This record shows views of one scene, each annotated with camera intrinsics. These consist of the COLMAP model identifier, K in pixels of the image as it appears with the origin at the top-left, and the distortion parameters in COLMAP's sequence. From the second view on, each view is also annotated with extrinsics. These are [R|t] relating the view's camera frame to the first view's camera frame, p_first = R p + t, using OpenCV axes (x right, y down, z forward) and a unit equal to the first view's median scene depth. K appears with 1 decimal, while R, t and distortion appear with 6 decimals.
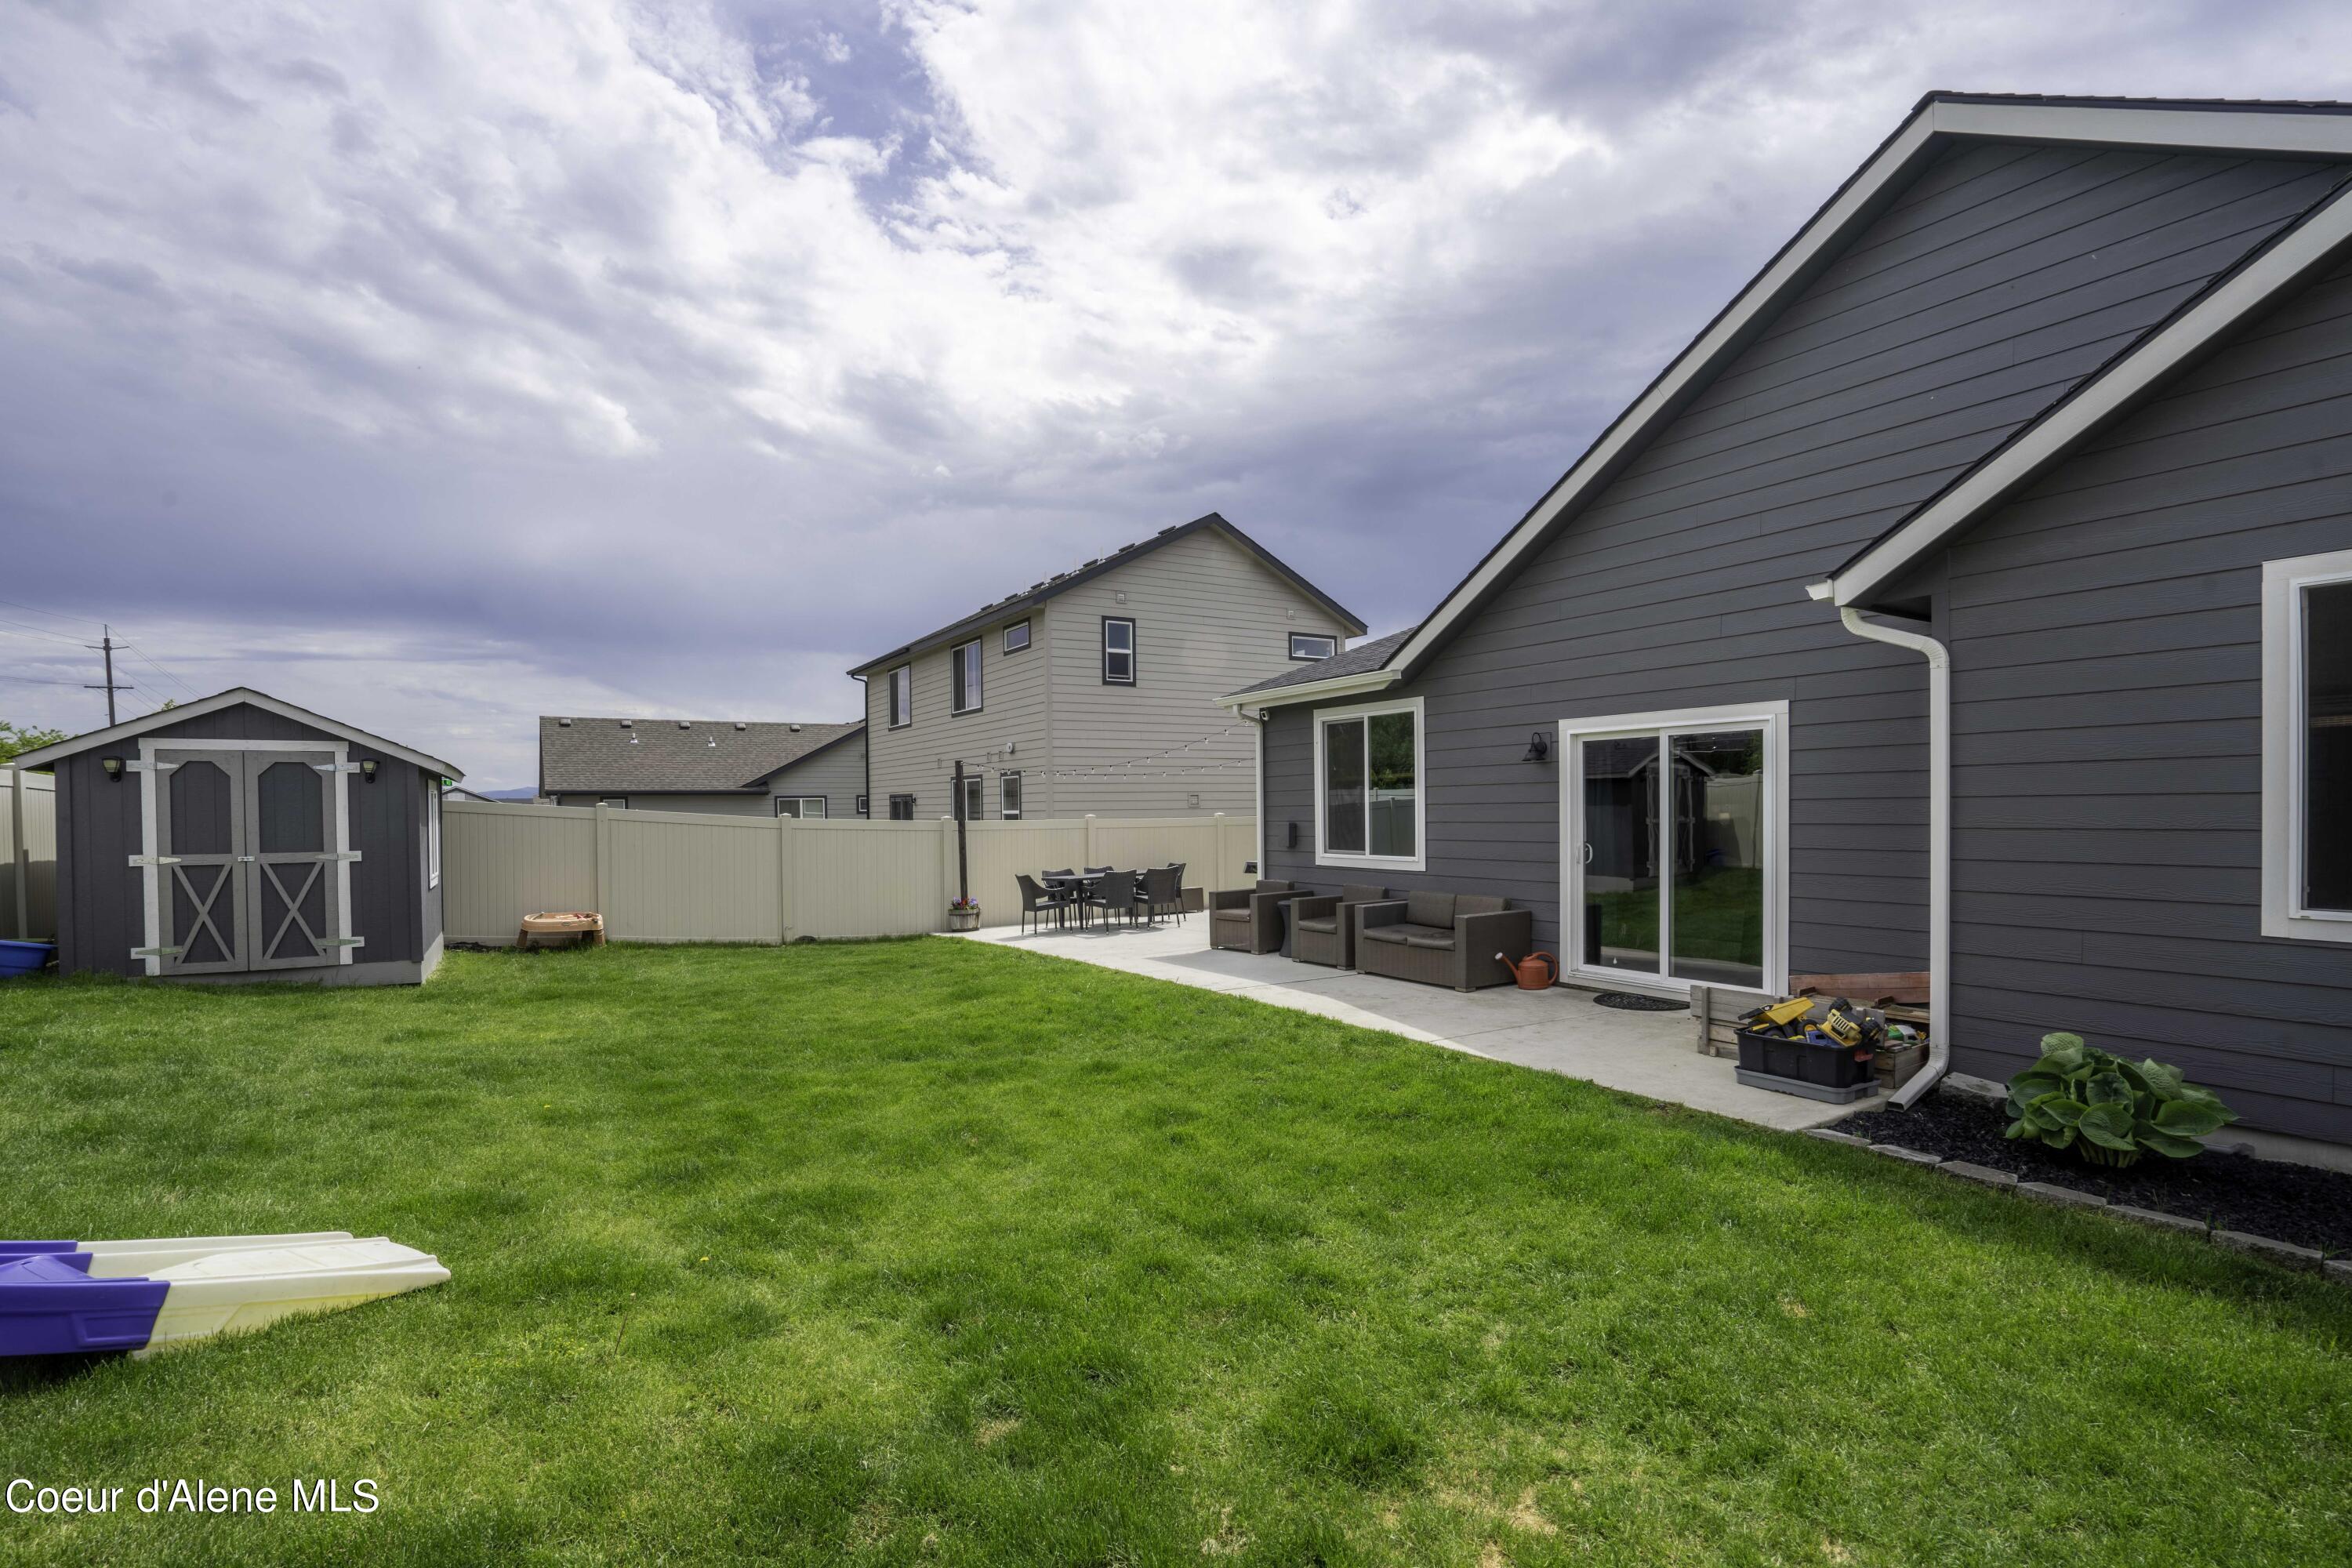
lens RADIAL K [[1070.7, 0, 1176.0], [0, 1070.7, 784.0], [0, 0, 1]] dist [-0.054857, 0.021516]
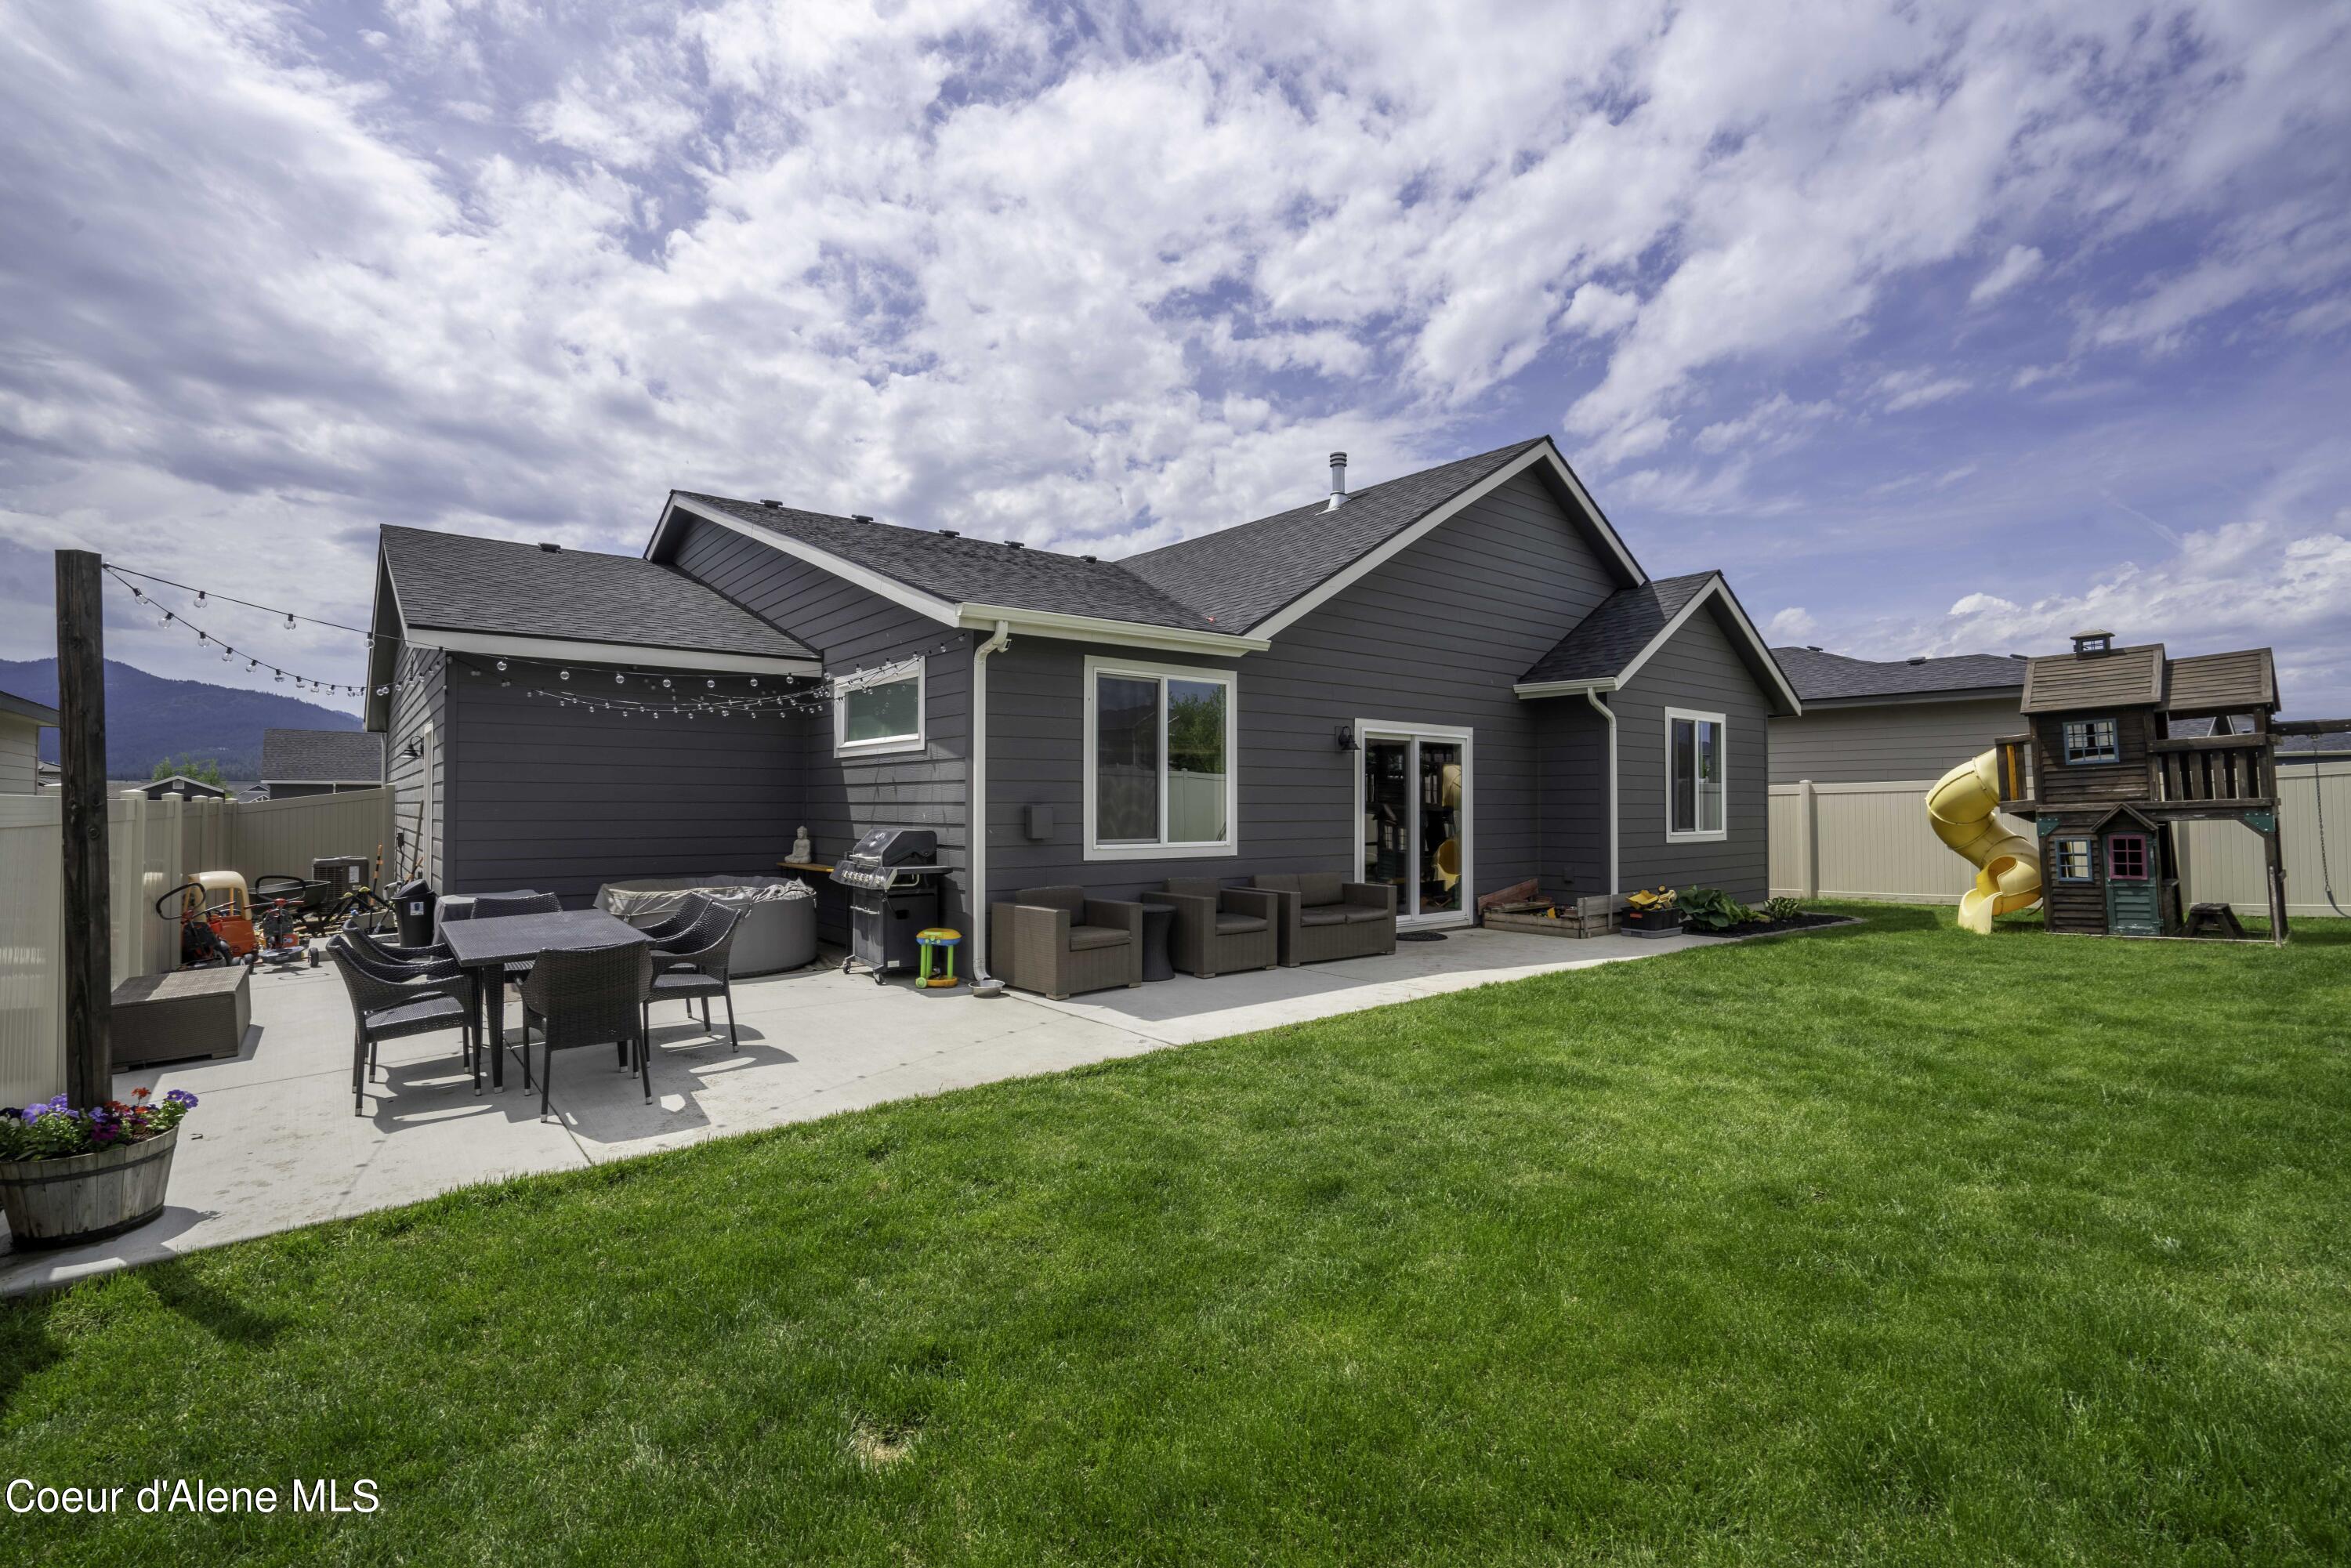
lens RADIAL K [[1070.2, 0, 1175.5], [0, 1070.2, 784.0], [0, 0, 1]] dist [-0.054857, 0.021516]
pose [[-0.134053, 0.021980, 0.990730, -0.503476], [-0.024226, 0.999383, -0.025450, 0.031046], [-0.990678, -0.027413, -0.133438, 0.841414]]
